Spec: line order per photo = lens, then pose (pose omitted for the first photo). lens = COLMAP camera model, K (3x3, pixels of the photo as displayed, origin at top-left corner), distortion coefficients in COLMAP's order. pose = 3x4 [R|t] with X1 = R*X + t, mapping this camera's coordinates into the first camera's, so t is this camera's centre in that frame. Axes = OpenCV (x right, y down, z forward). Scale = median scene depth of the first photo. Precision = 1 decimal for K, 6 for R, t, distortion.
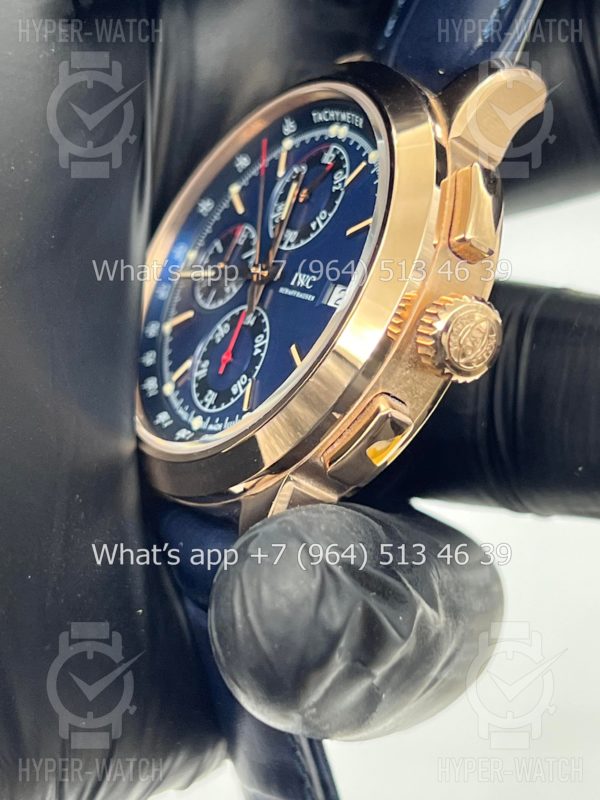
lens RADIAL K [[1864.3, 0, 299.0], [0, 1864.3, 401.9], [0, 0, 1]] dist [0.236394, 0.000000]
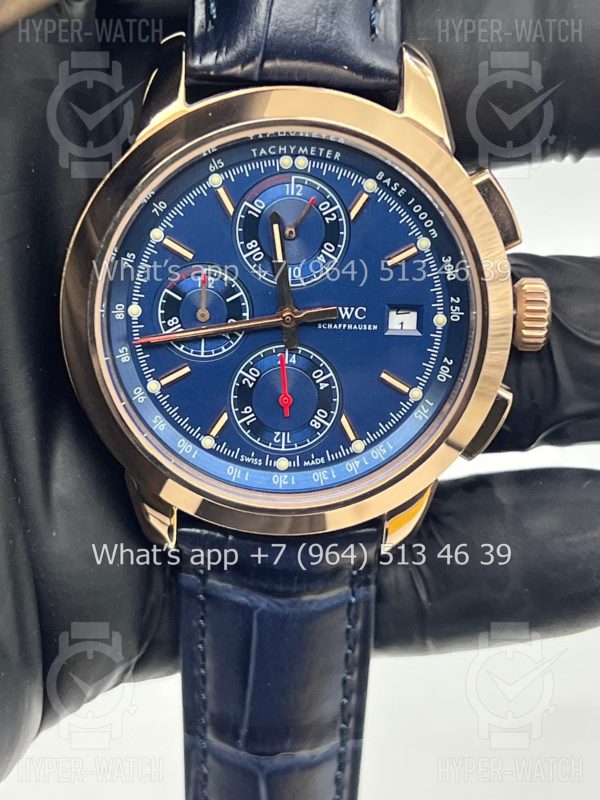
lens RADIAL K [[1864.3, 0, 312.5], [0, 1864.3, 398.5], [0, 0, 1]] dist [0.236394, 0.000000]
pose [[0.491695, -0.551232, 0.674076, -0.756445], [0.129731, 0.811851, 0.569269, -0.635513], [-0.861049, -0.192459, 0.470695, 0.478102]]
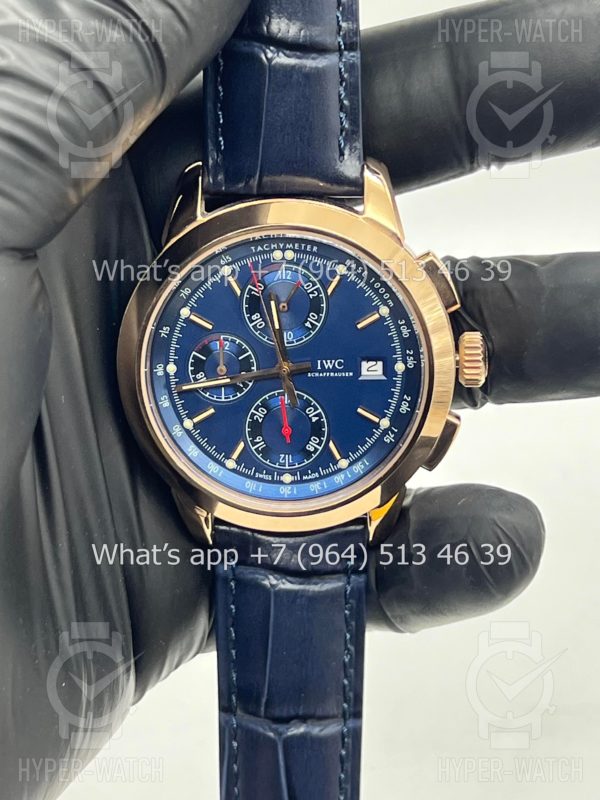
lens RADIAL K [[1864.3, 0, 303.4], [0, 1864.3, 395.4], [0, 0, 1]] dist [0.236394, 0.000000]
pose [[0.539787, -0.580525, 0.609607, -0.891245], [0.215881, 0.795415, 0.566314, -0.855790], [-0.813650, -0.174086, 0.554679, 0.195980]]
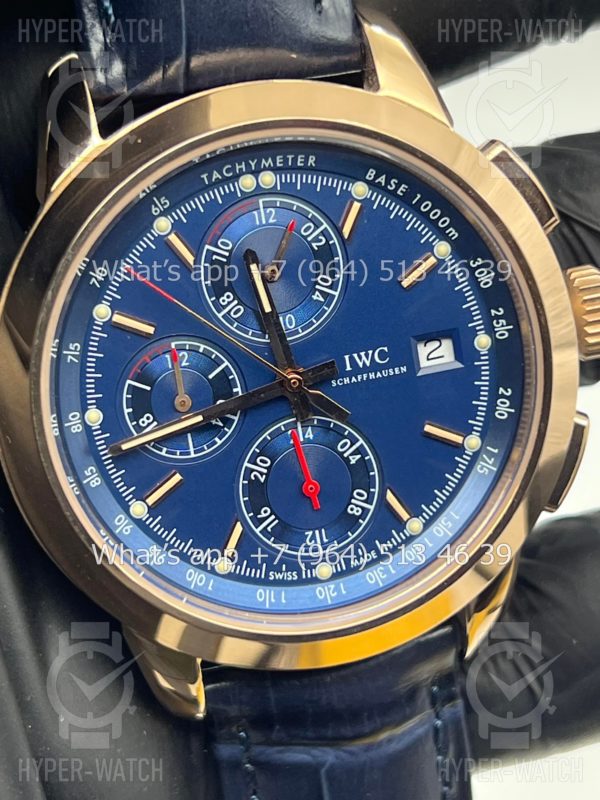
lens RADIAL K [[1864.3, 0, 297.9], [0, 1864.3, 400.4], [0, 0, 1]] dist [0.236394, 0.000000]
pose [[0.300655, -0.604316, 0.737841, -0.623757], [0.263107, 0.796168, 0.544877, -0.504014], [-0.916723, 0.030311, 0.398372, 0.674825]]
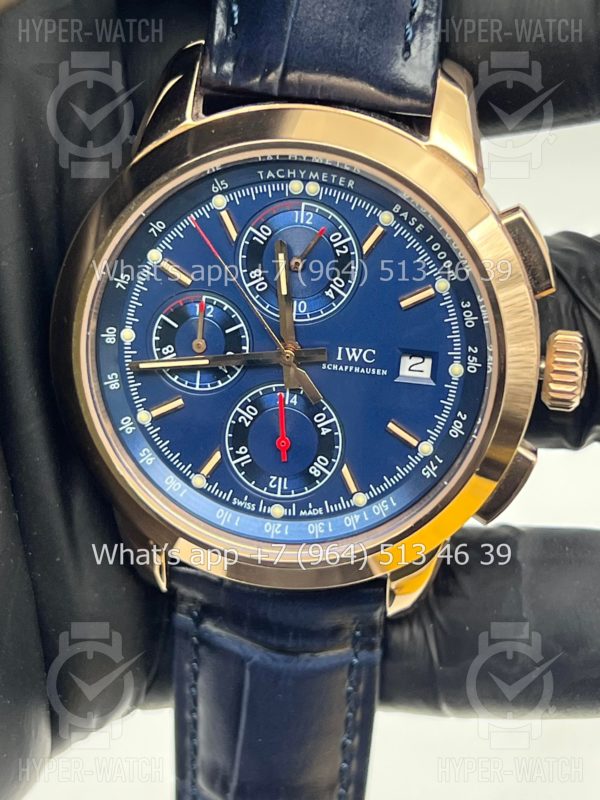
lens RADIAL K [[1864.3, 0, 298.1], [0, 1864.3, 404.9], [0, 0, 1]] dist [0.236394, 0.000000]
pose [[0.634706, -0.526439, 0.565695, -0.584517], [0.157950, 0.804976, 0.571897, -0.606631], [-0.756439, -0.273635, 0.594074, 0.408046]]
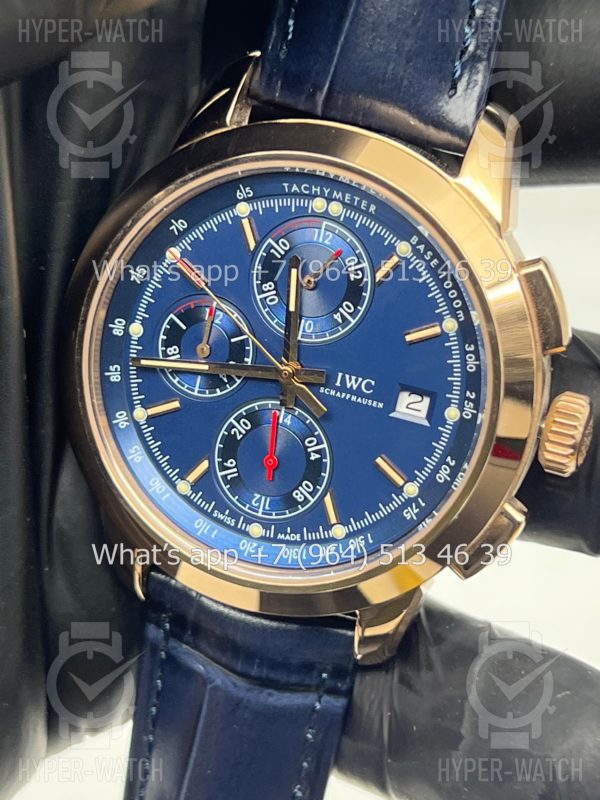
lens RADIAL K [[1864.3, 0, 320.6], [0, 1864.3, 397.6], [0, 0, 1]] dist [0.236394, 0.000000]
pose [[0.771047, -0.371578, 0.517123, -0.510739], [0.084353, 0.864538, 0.495439, -0.534013], [-0.631166, -0.338386, 0.697943, 0.312060]]
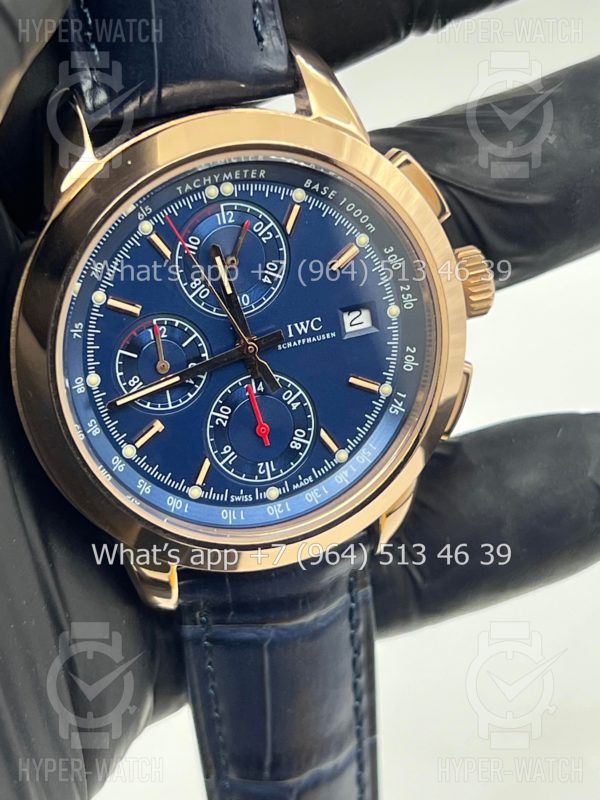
lens RADIAL K [[1864.3, 0, 293.0], [0, 1864.3, 393.8], [0, 0, 1]] dist [0.236394, 0.000000]
pose [[0.200612, -0.670498, 0.714274, -0.768001], [0.207385, 0.741638, 0.637938, -0.701538], [-0.957469, 0.020152, 0.287833, 0.680821]]
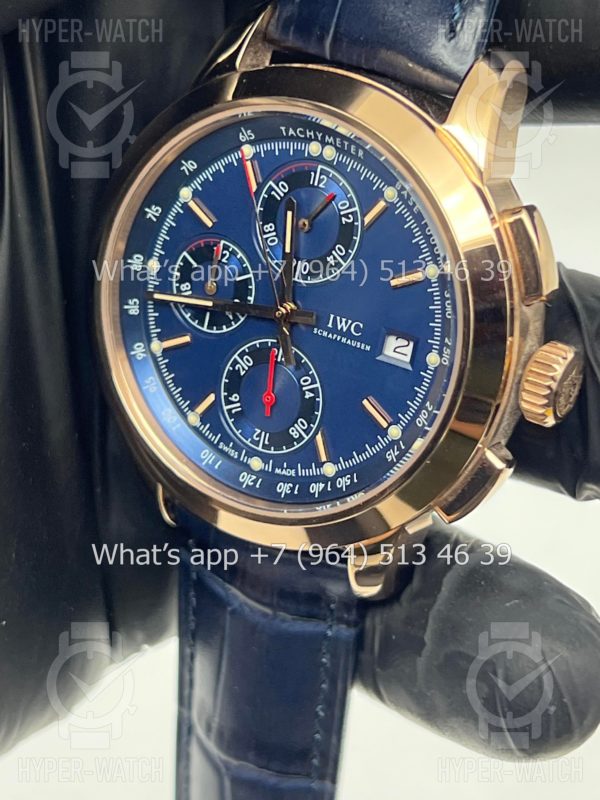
lens RADIAL K [[1864.3, 0, 295.1], [0, 1864.3, 401.4], [0, 0, 1]] dist [0.236394, 0.000000]
pose [[0.883435, -0.356762, 0.303750, -0.332451], [0.167630, 0.846012, 0.506126, -0.529150], [-0.437543, -0.396211, 0.807201, 0.179345]]
